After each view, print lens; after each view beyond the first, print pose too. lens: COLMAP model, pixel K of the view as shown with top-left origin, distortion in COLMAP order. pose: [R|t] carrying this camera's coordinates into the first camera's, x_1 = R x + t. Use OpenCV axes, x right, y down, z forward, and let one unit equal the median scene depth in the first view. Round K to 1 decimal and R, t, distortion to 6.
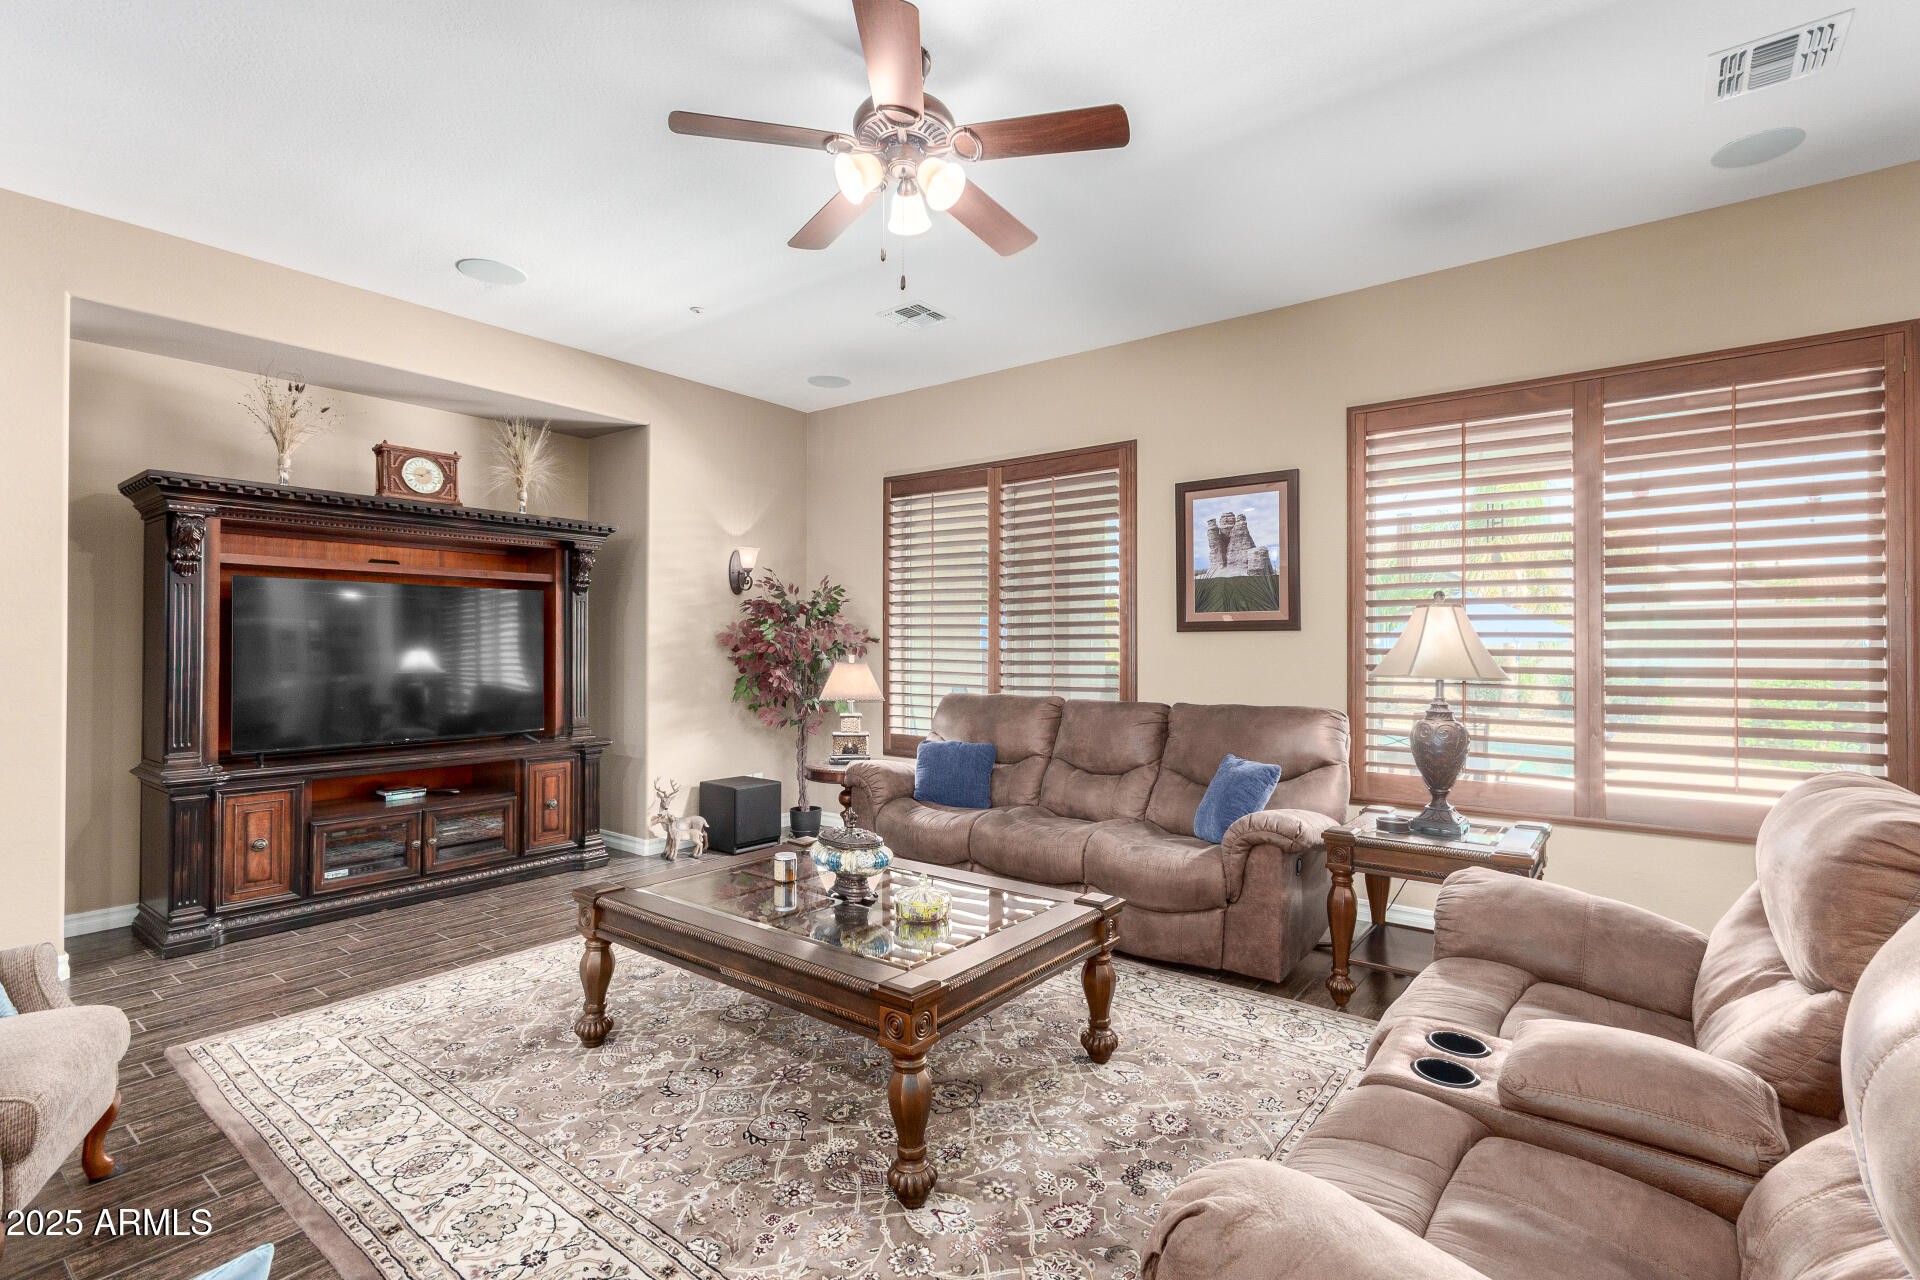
lens RADIAL K [[891.8, 0, 974.9], [0, 891.8, 627.3], [0, 0, 1]] dist [0.003564, 0.001859]
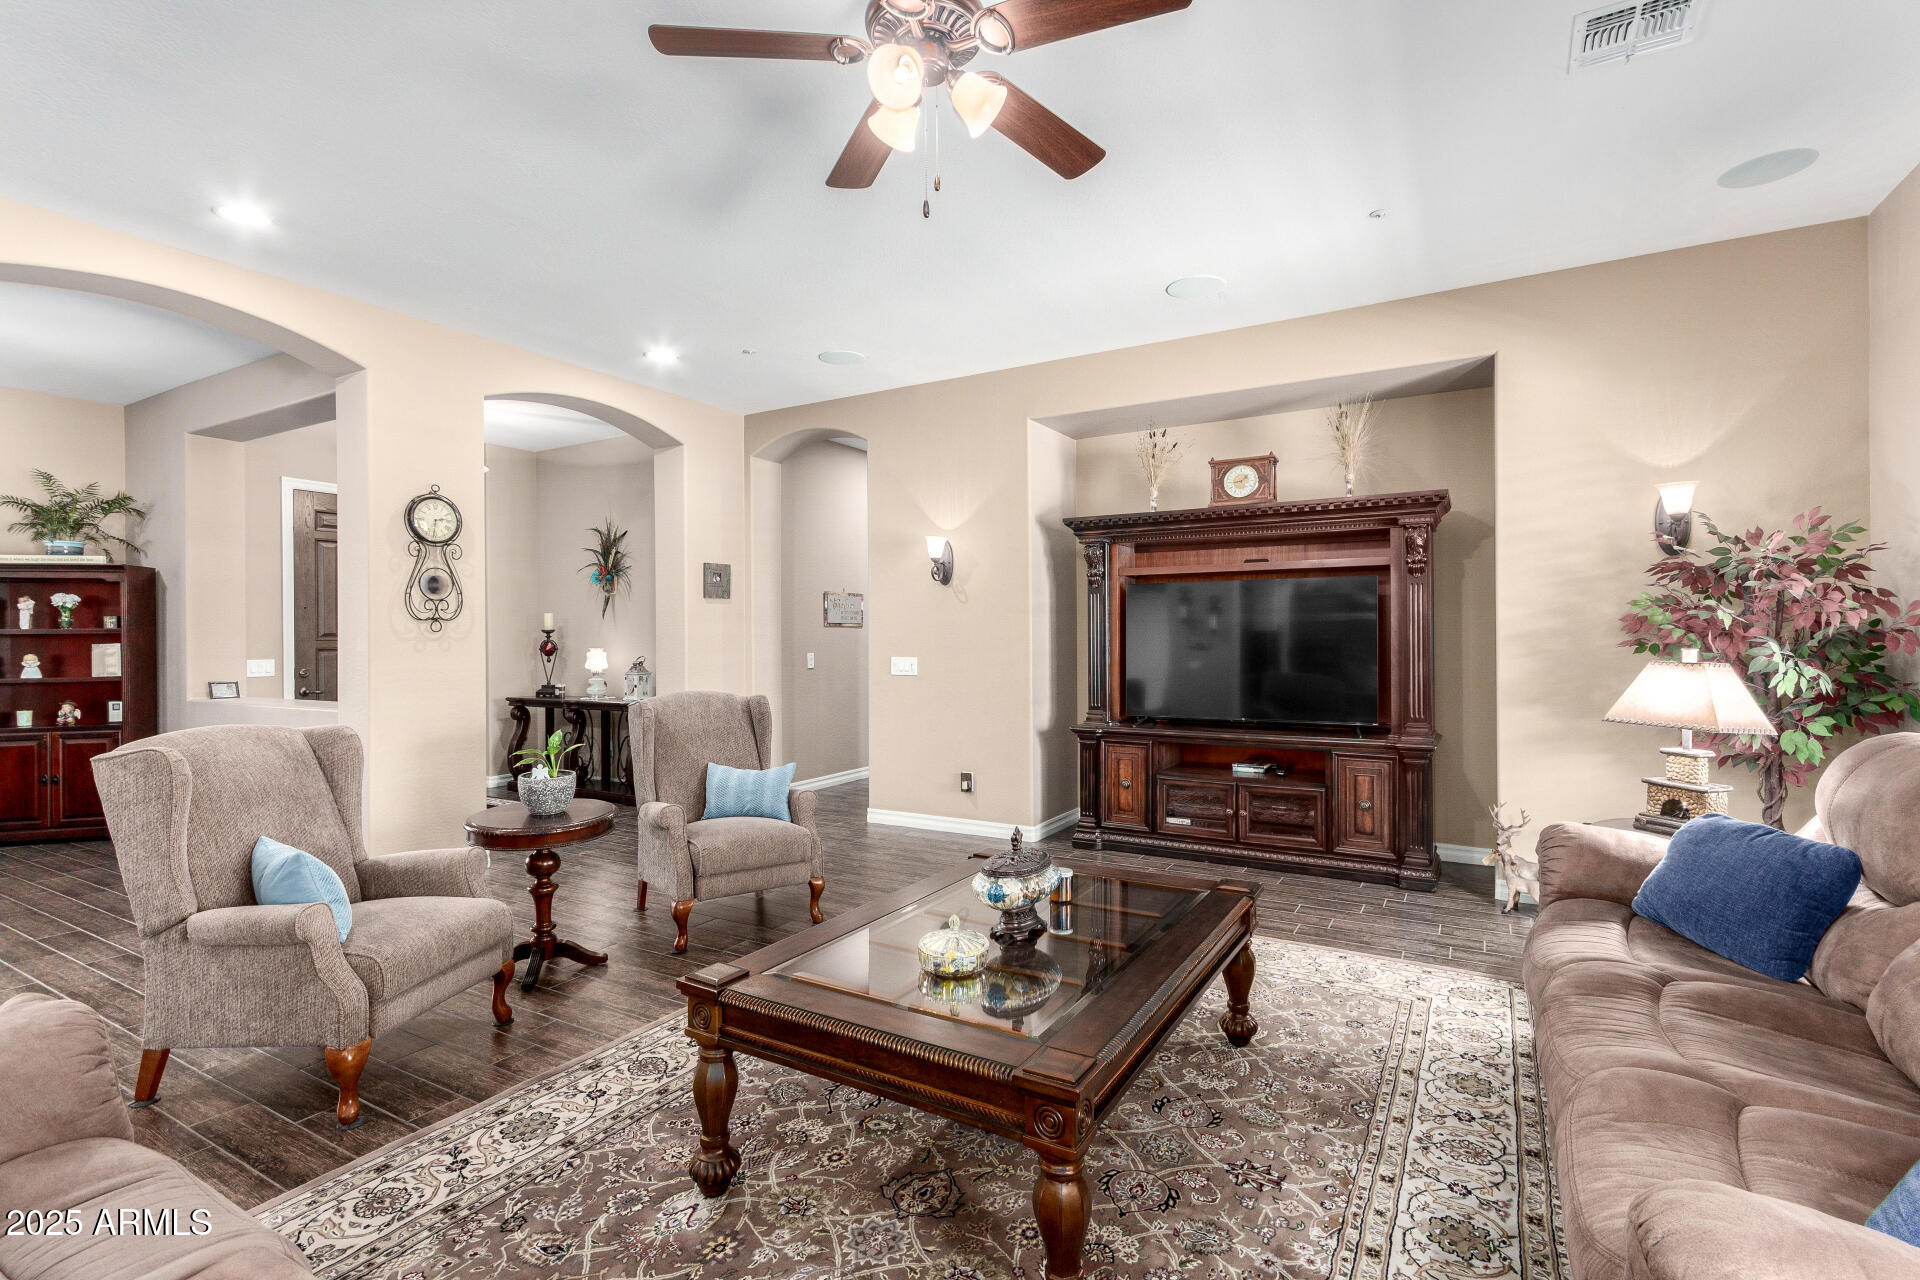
lens RADIAL K [[891.8, 0, 973.5], [0, 891.8, 636.4], [0, 0, 1]] dist [0.003564, 0.001859]
pose [[0.121460, -0.000332, -0.992596, 0.427456], [0.027156, 0.999627, 0.002989, 0.009047], [0.992225, -0.027318, 0.121424, 0.521796]]
